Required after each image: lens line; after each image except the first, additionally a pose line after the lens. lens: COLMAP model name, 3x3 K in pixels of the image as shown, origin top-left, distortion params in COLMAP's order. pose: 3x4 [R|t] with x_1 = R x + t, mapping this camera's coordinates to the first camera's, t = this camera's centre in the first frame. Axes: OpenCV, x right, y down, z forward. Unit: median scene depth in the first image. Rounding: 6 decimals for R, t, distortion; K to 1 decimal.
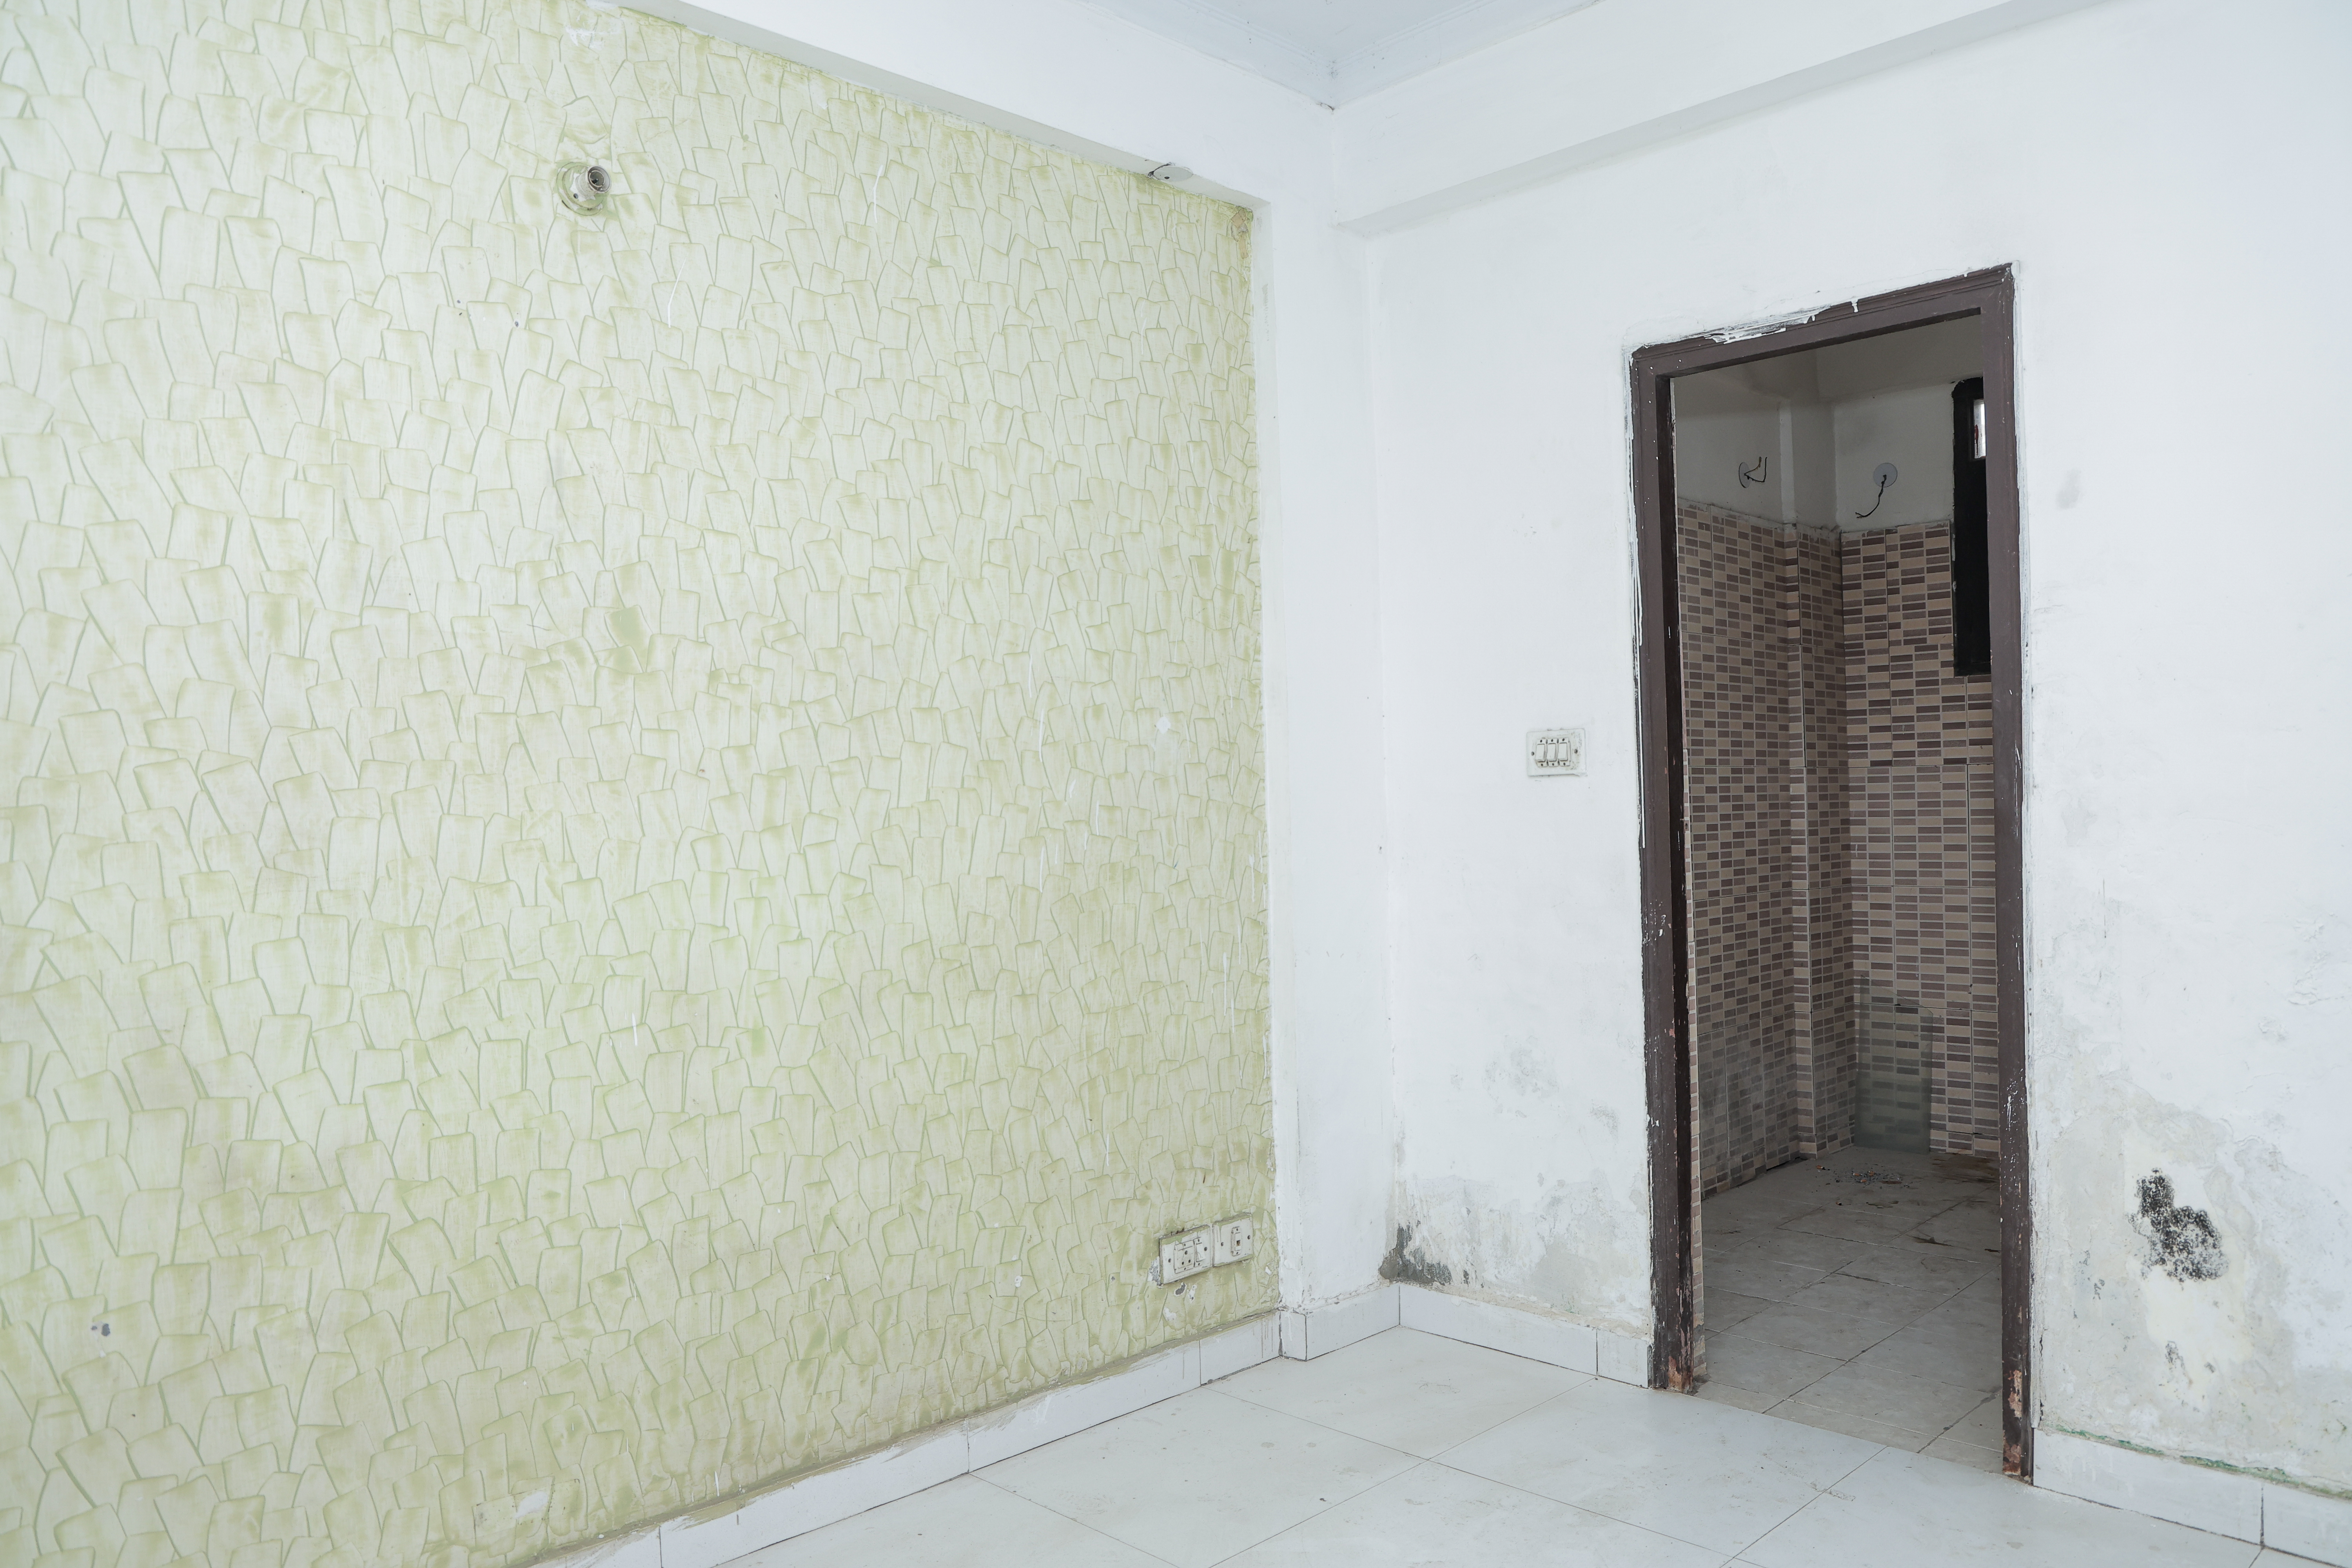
lens RADIAL K [[1629.4, 0, 1194.4], [0, 1629.4, 787.5], [0, 0, 1]] dist [-0.097910, 0.070408]
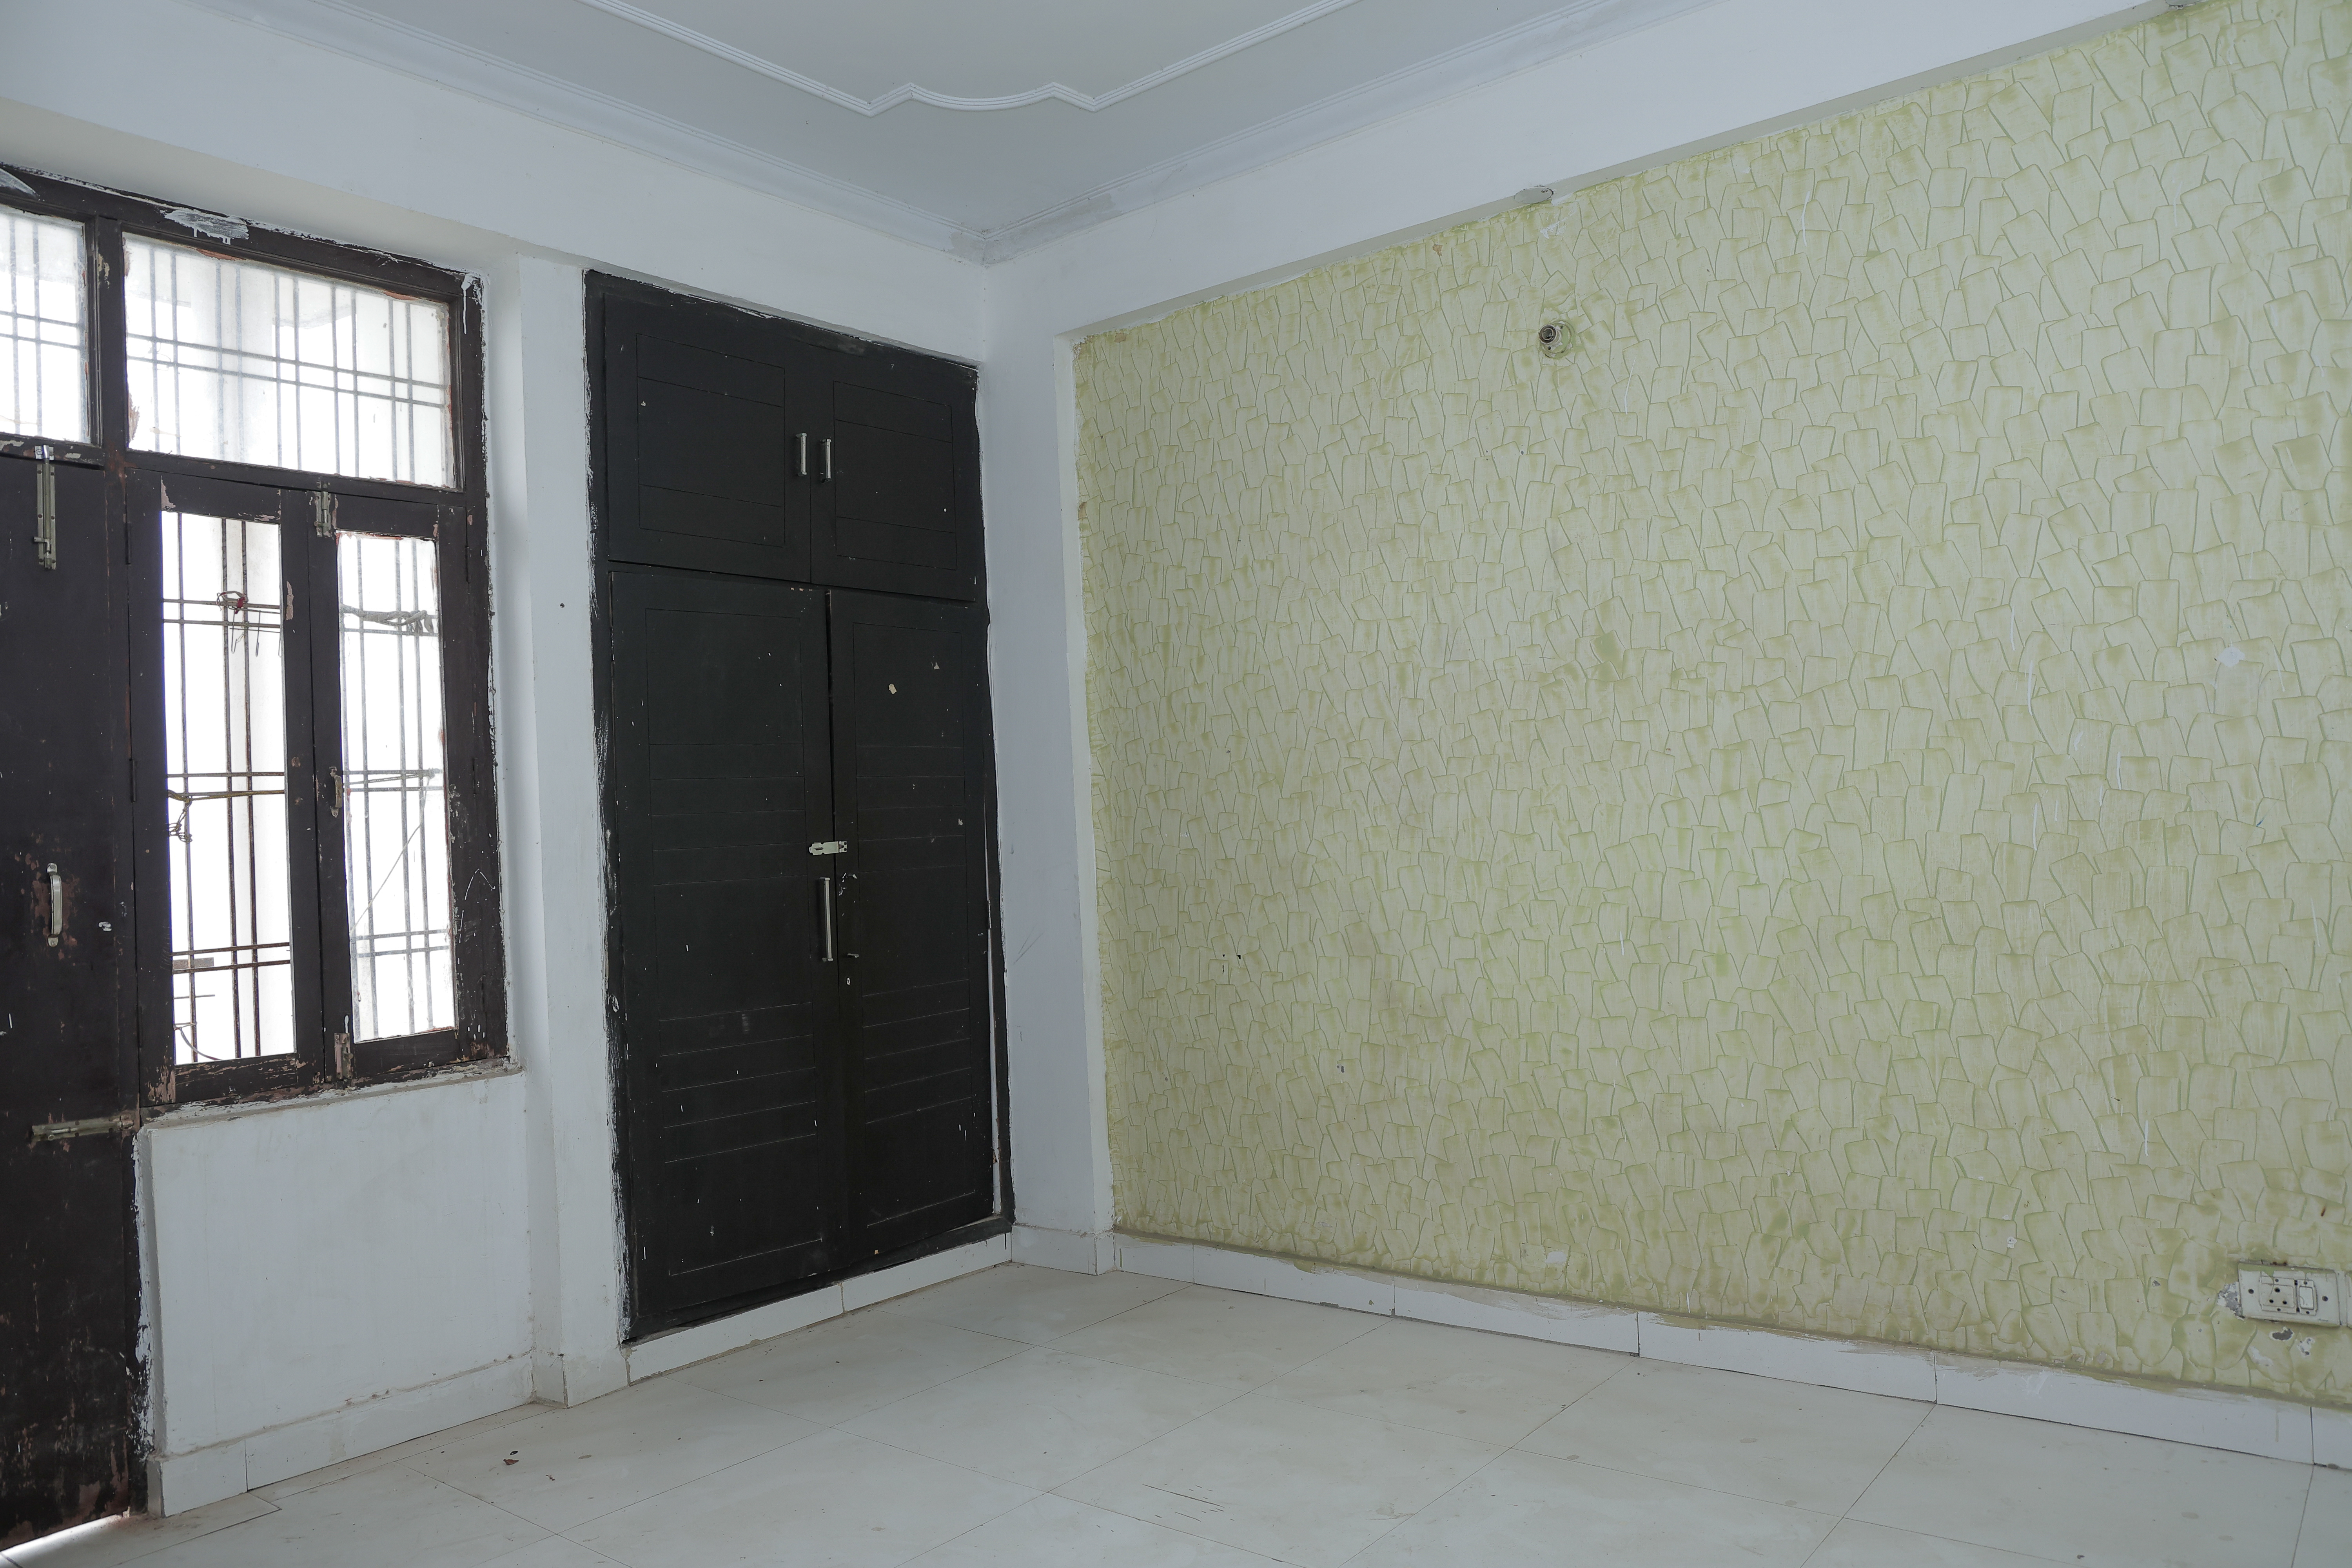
lens RADIAL K [[1631.0, 0, 1188.4], [0, 1631.0, 781.0], [0, 0, 1]] dist [-0.099749, 0.074177]
pose [[0.121671, -0.008290, -0.992536, 0.881130], [0.057672, 0.998335, -0.001269, -0.005178], [0.990894, -0.057087, 0.121947, 0.436859]]
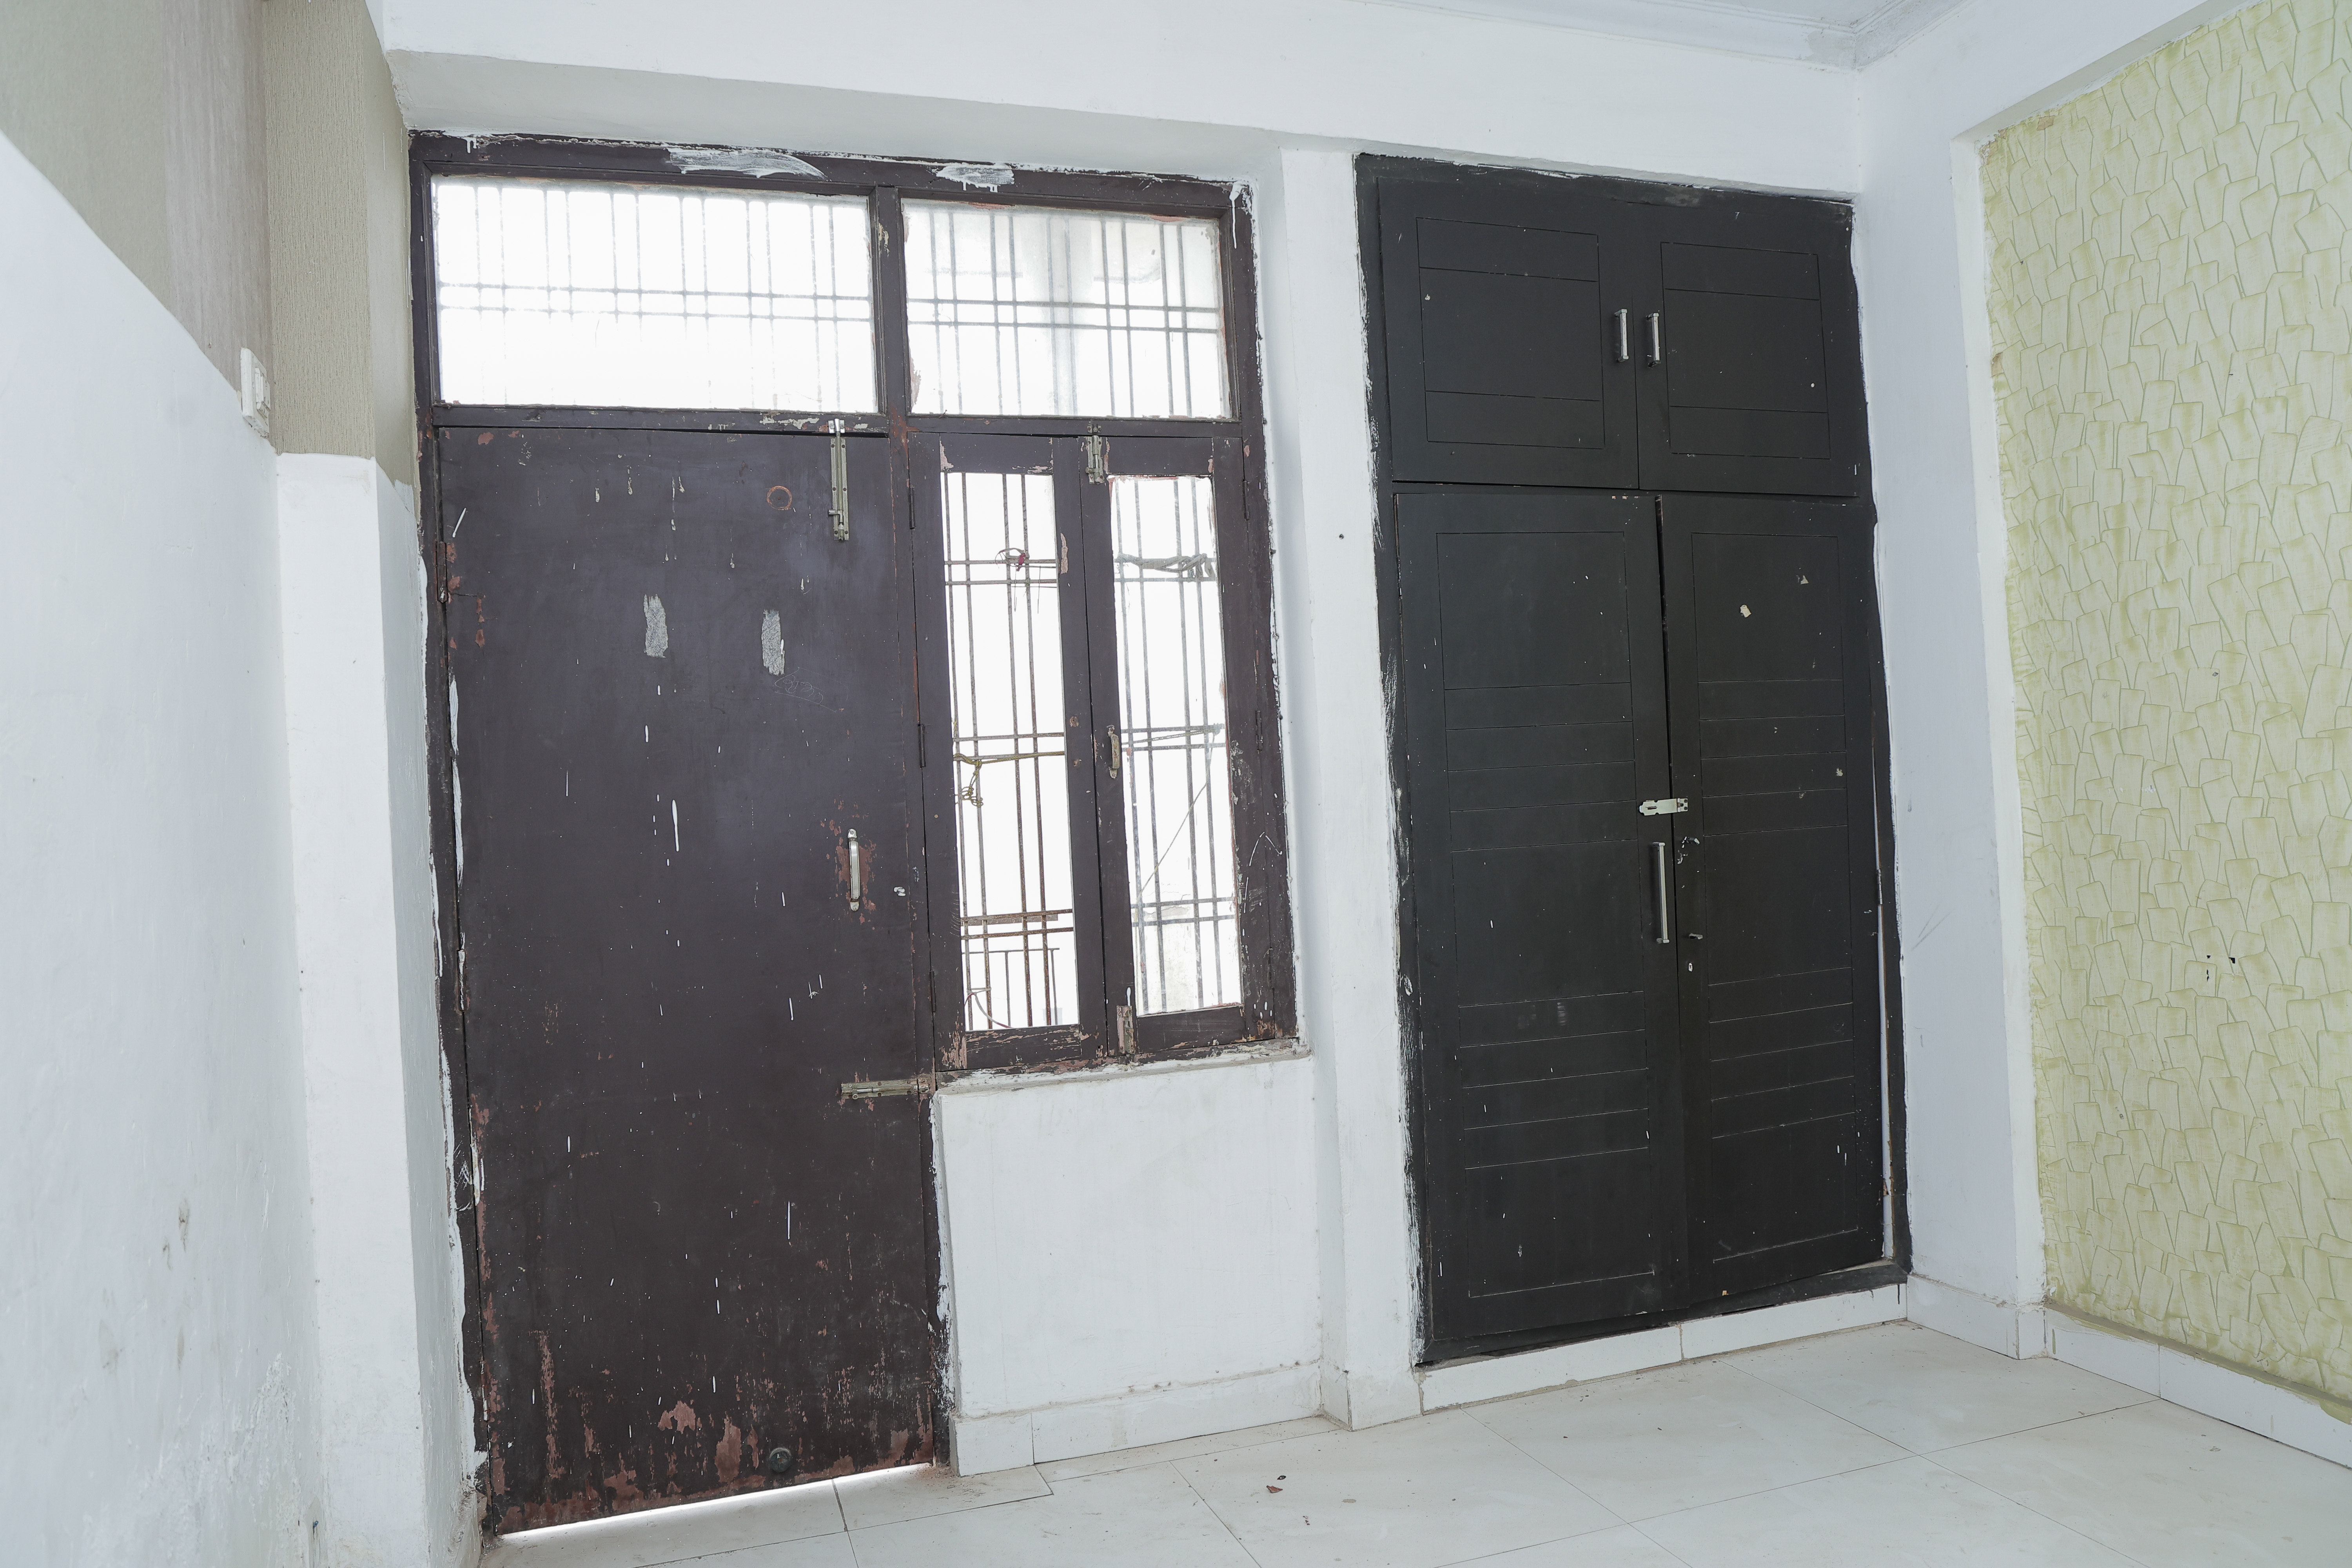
lens RADIAL K [[1629.4, 0, 1194.4], [0, 1629.4, 787.5], [0, 0, 1]] dist [-0.097910, 0.070408]
pose [[-0.435700, 0.037278, -0.899320, 0.626333], [0.073852, 0.997254, 0.005558, -0.012828], [0.897057, -0.063995, -0.437257, 0.506319]]
